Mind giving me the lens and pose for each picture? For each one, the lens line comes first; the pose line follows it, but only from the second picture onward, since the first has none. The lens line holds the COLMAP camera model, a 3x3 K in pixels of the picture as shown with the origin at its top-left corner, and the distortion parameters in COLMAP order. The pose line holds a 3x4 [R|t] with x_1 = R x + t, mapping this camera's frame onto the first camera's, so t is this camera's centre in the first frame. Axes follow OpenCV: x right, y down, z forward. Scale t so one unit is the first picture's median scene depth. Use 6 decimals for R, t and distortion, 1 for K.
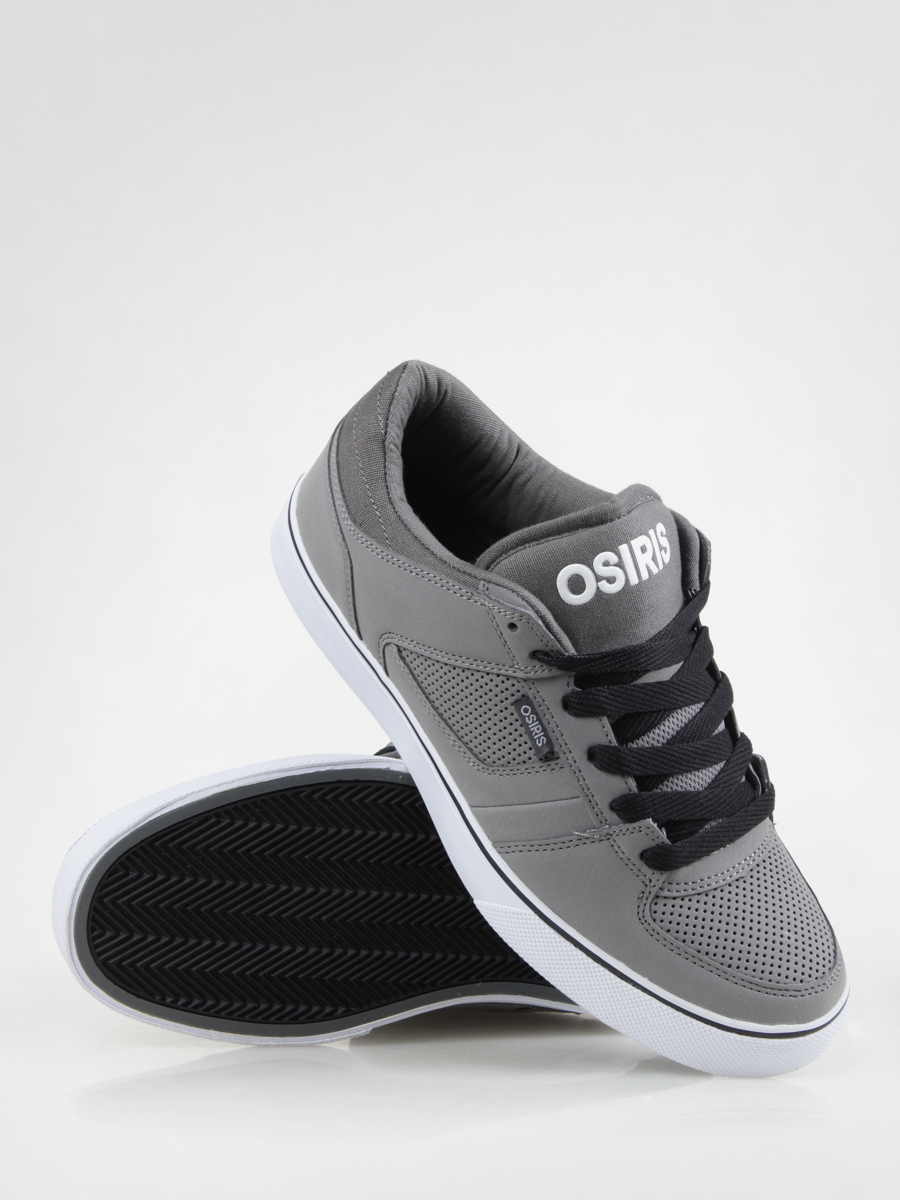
lens RADIAL K [[2956.2, 0, 450.0], [0, 2956.2, 600.0], [0, 0, 1]] dist [0.115438, -0.015137]
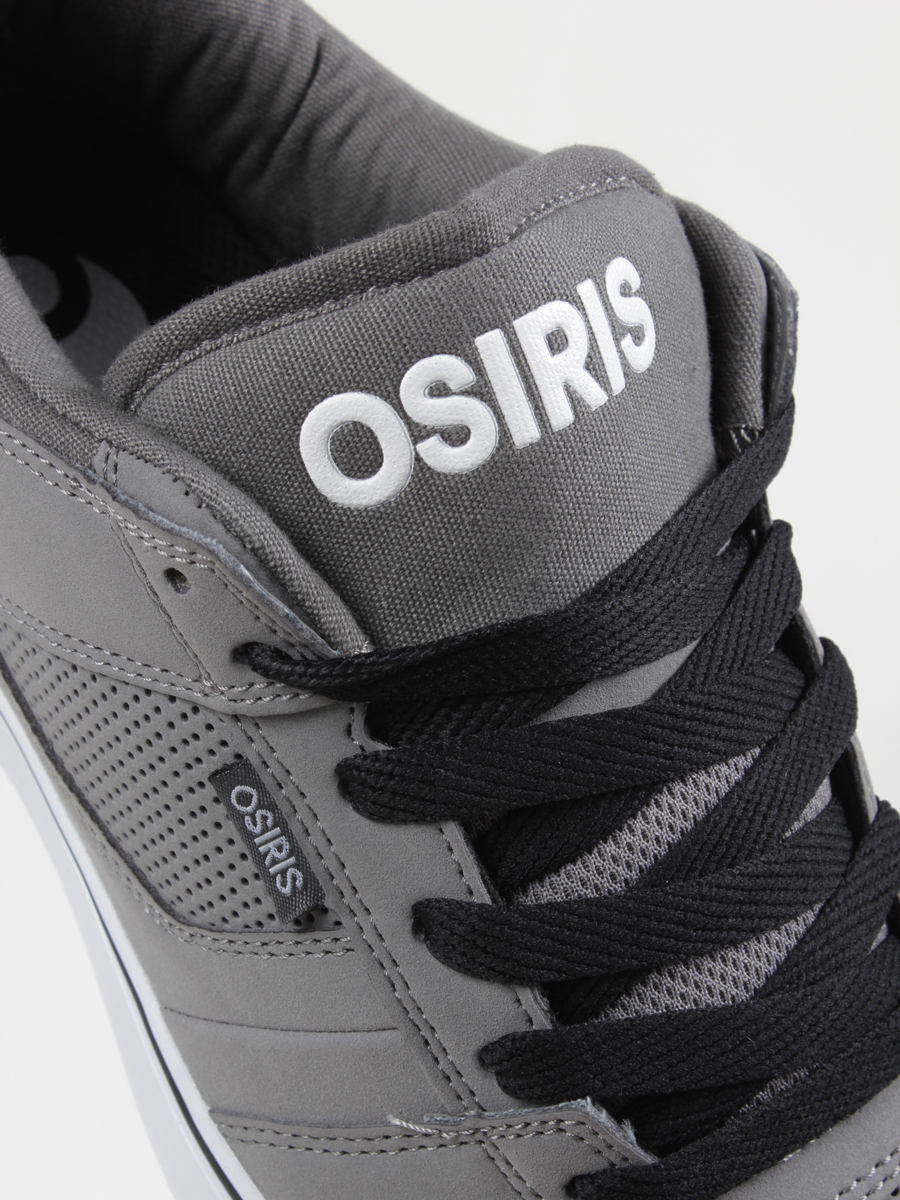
lens RADIAL K [[2920.5, 0, 449.5], [0, 2920.5, 645.1], [0, 0, 1]] dist [-0.414013, 7.517514]
pose [[0.986834, -0.010134, -0.161419, 0.107883], [0.036007, 0.986753, 0.158182, -0.036351], [0.157678, -0.161911, 0.974126, 0.659324]]
